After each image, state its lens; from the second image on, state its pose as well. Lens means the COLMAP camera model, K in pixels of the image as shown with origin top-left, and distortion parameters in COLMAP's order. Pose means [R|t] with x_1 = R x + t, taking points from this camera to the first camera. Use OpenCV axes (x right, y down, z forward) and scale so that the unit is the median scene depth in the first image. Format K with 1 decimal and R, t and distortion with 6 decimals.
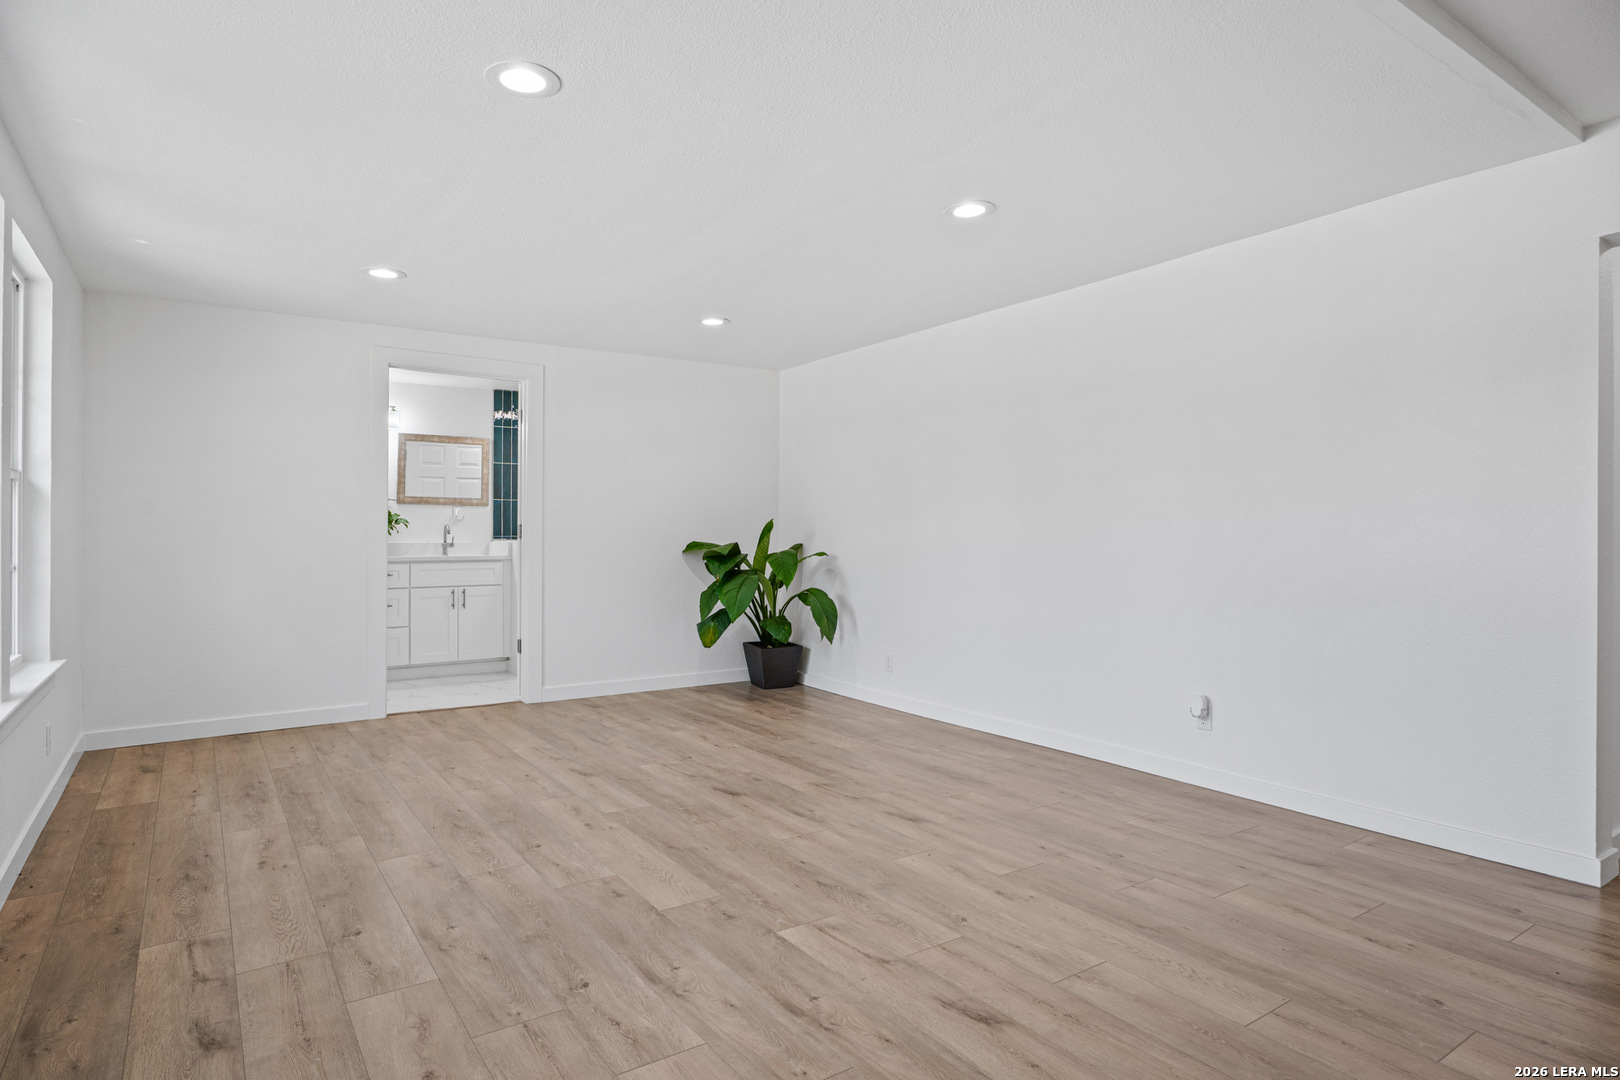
lens RADIAL K [[889.1, 0, 805.2], [0, 889.1, 535.5], [0, 0, 1]] dist [-0.020968, 0.009493]
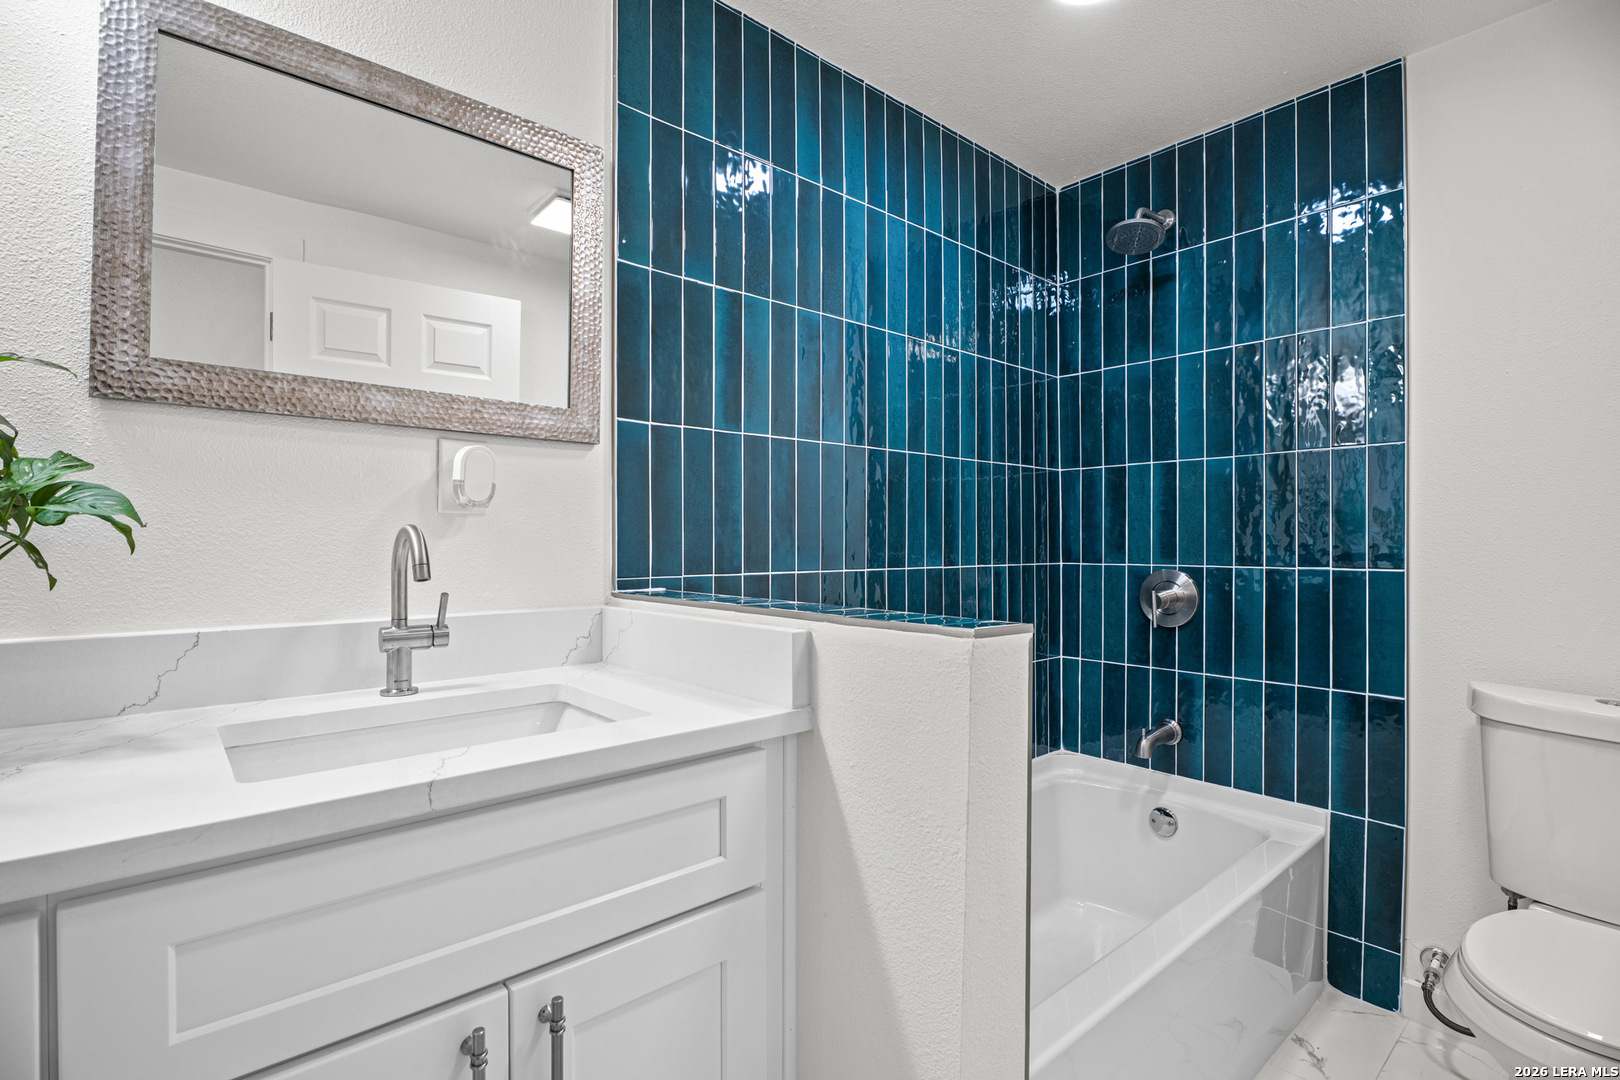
lens RADIAL K [[749.7, 0, 810.0], [0, 749.7, 540.0], [0, 0, 1]] dist [-0.024420, -0.000046]
pose [[0.992335, -0.002224, 0.123556, -0.734329], [0.002470, 0.999995, -0.001837, -0.019531], [-0.123551, 0.002128, 0.992336, 1.802274]]
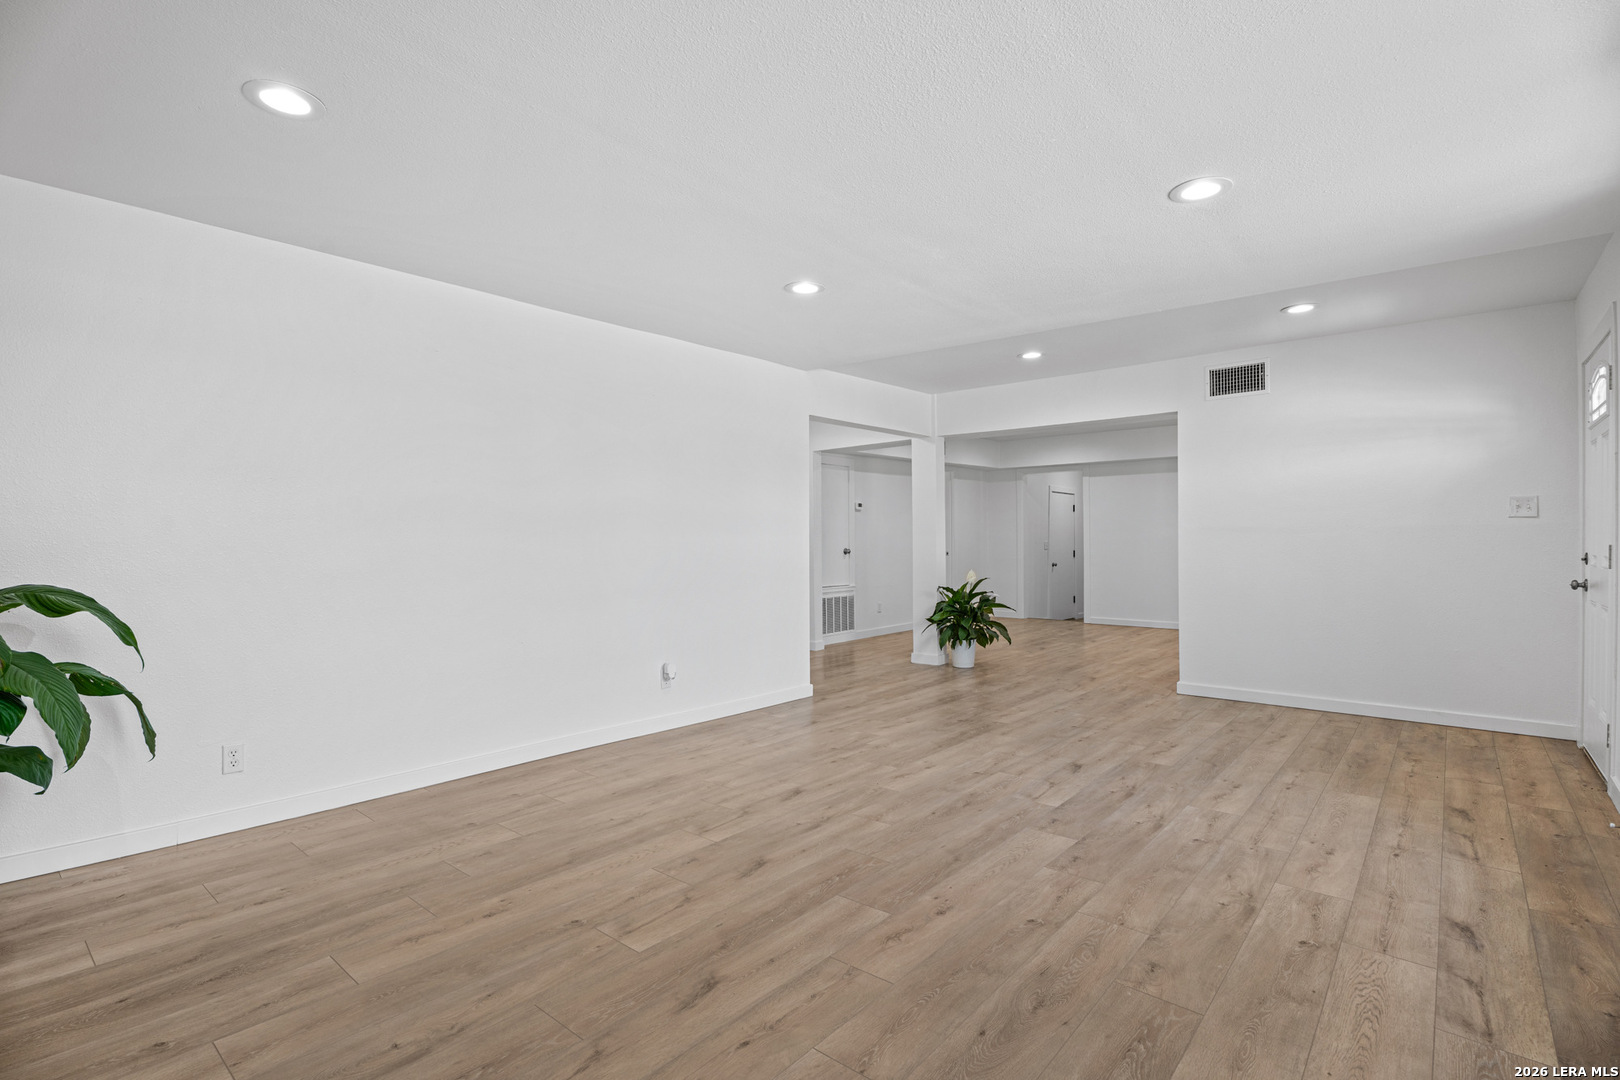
lens RADIAL K [[760.5, 0, 810.0], [0, 760.5, 540.0], [0, 0, 1]] dist [-0.006211, -0.000243]
pose [[-0.257897, 0.001582, 0.966171, -0.883897], [0.004129, 0.999991, -0.000536, -0.008092], [-0.966164, 0.003851, -0.257901, 1.302753]]
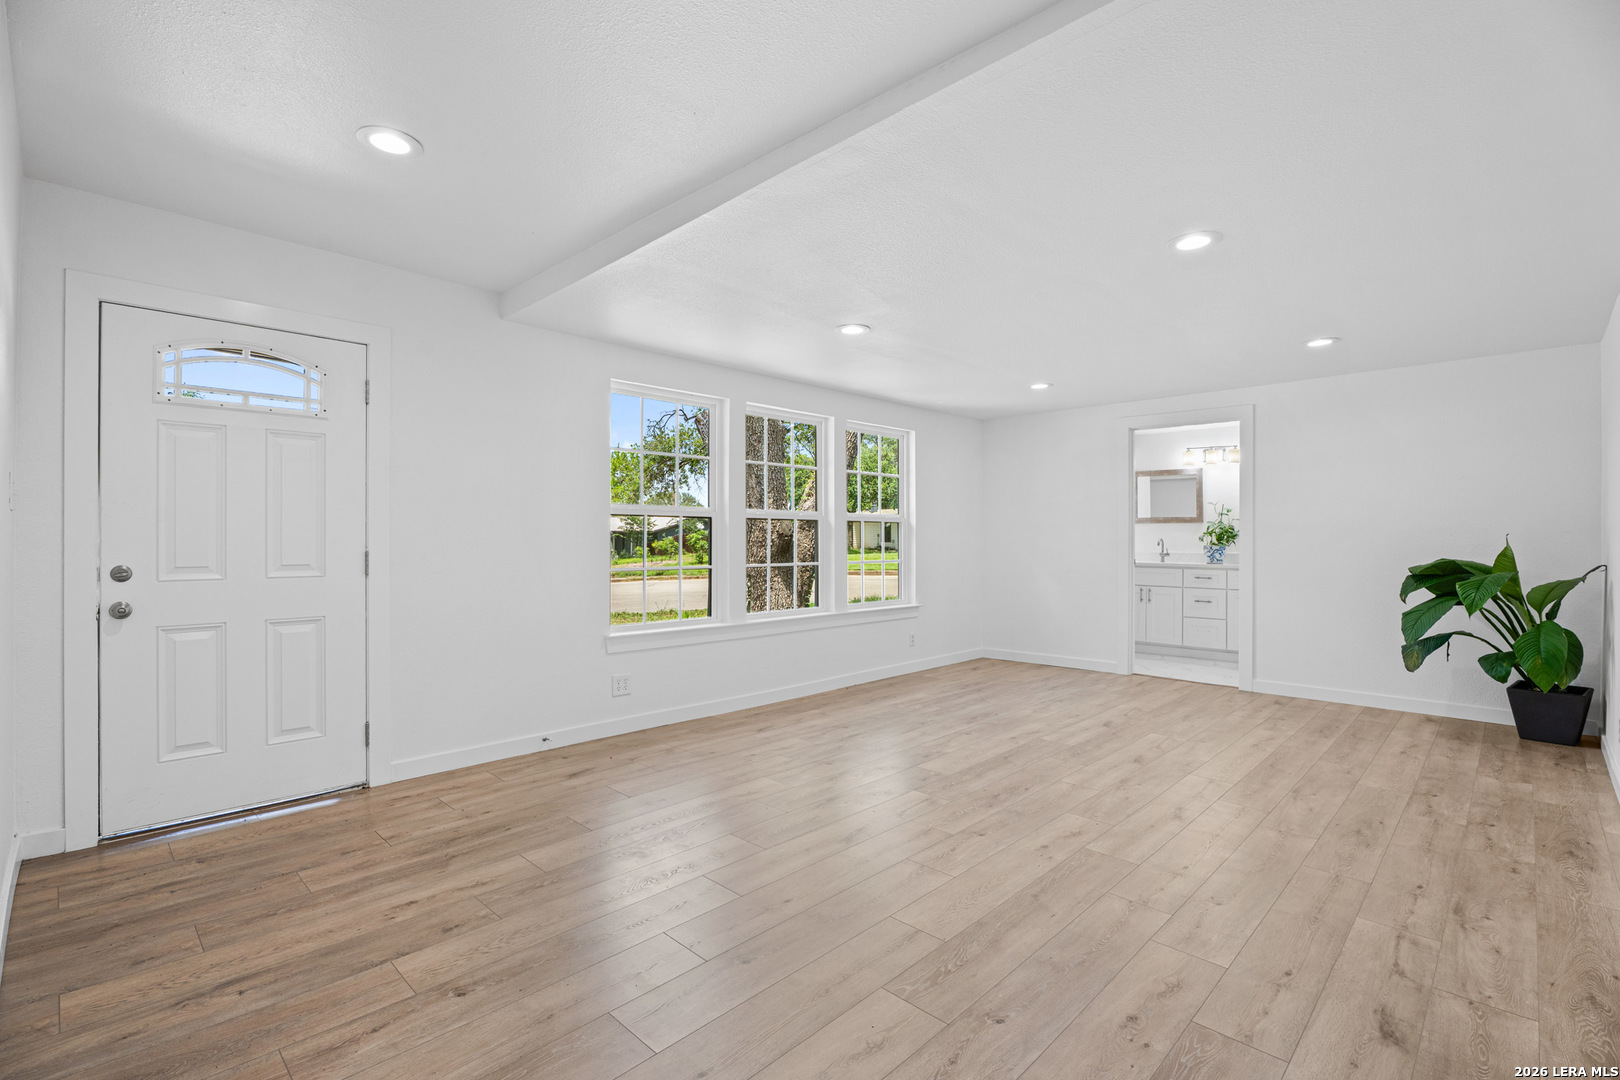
lens RADIAL K [[747.2, 0, 791.7], [0, 747.2, 540.5], [0, 0, 1]] dist [-0.015972, 0.000402]
pose [[0.175967, 0.002721, -0.984392, 0.981118], [-0.005208, 0.999985, 0.001833, -0.019135], [0.984382, 0.004804, 0.175979, 0.391174]]
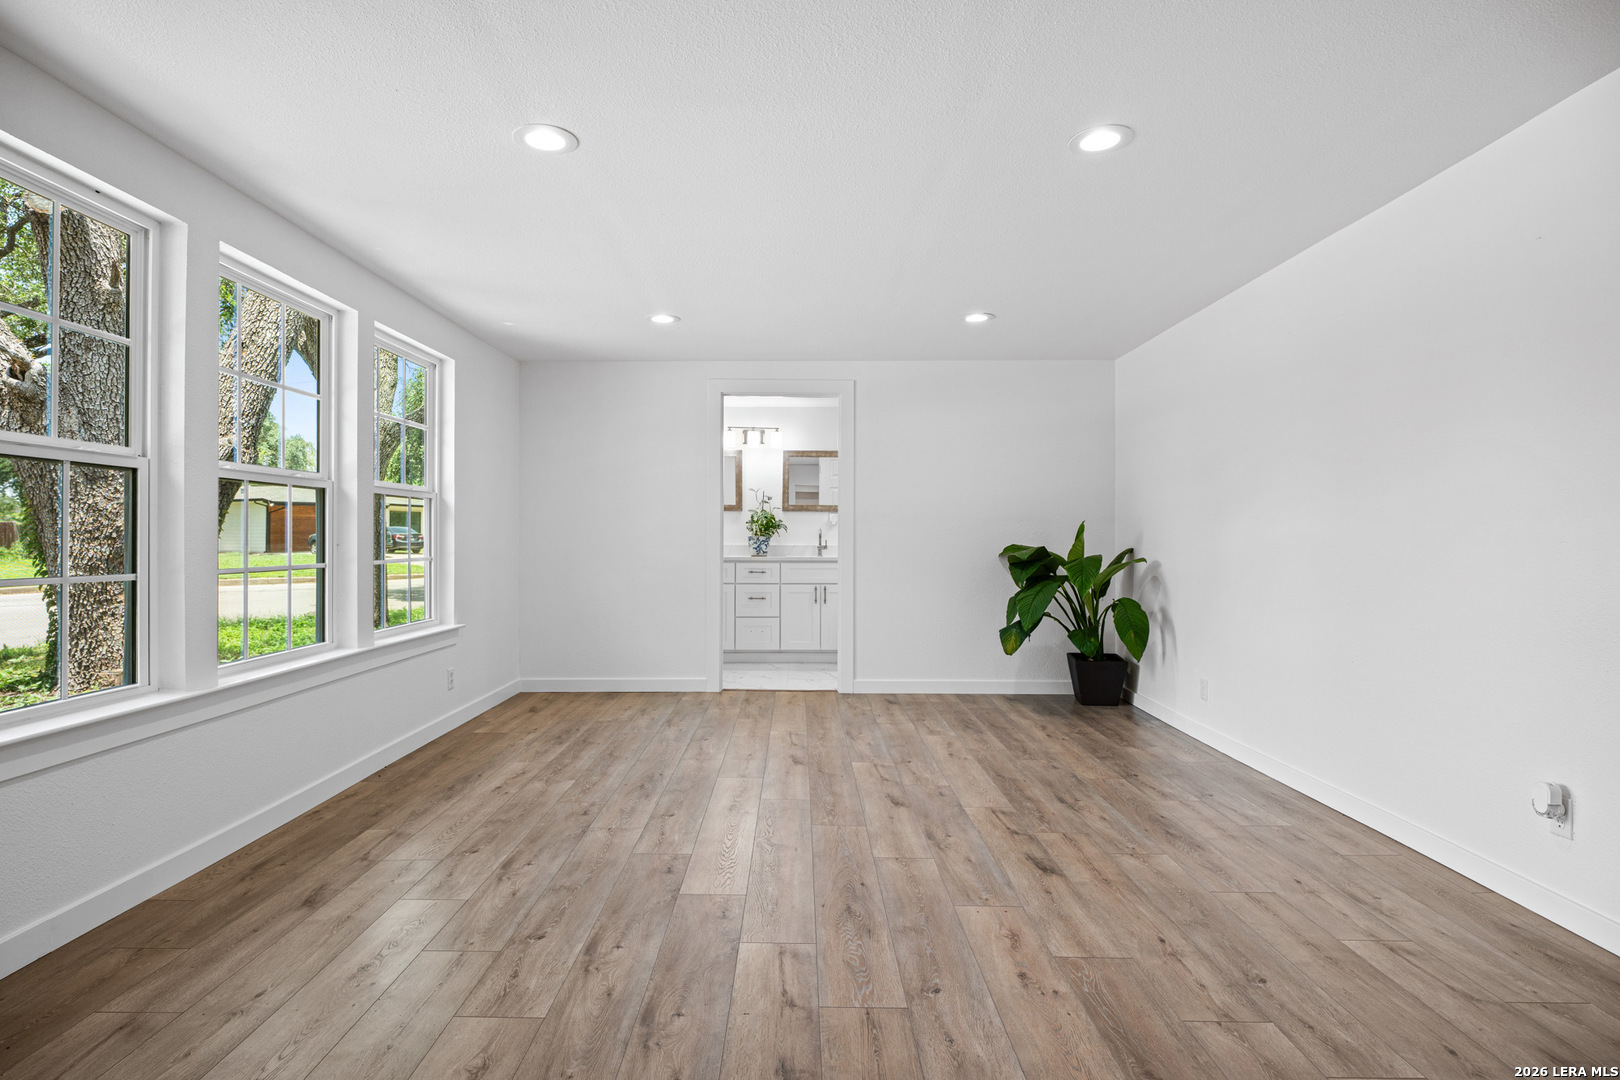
lens RADIAL K [[846.7, 0, 796.0], [0, 846.7, 533.2], [0, 0, 1]] dist [-0.012991, 0.002187]
pose [[0.819094, -0.001780, -0.573657, 0.412298], [-0.003379, 0.999963, -0.007928, 0.003326], [0.573649, 0.008432, 0.819057, 0.202349]]
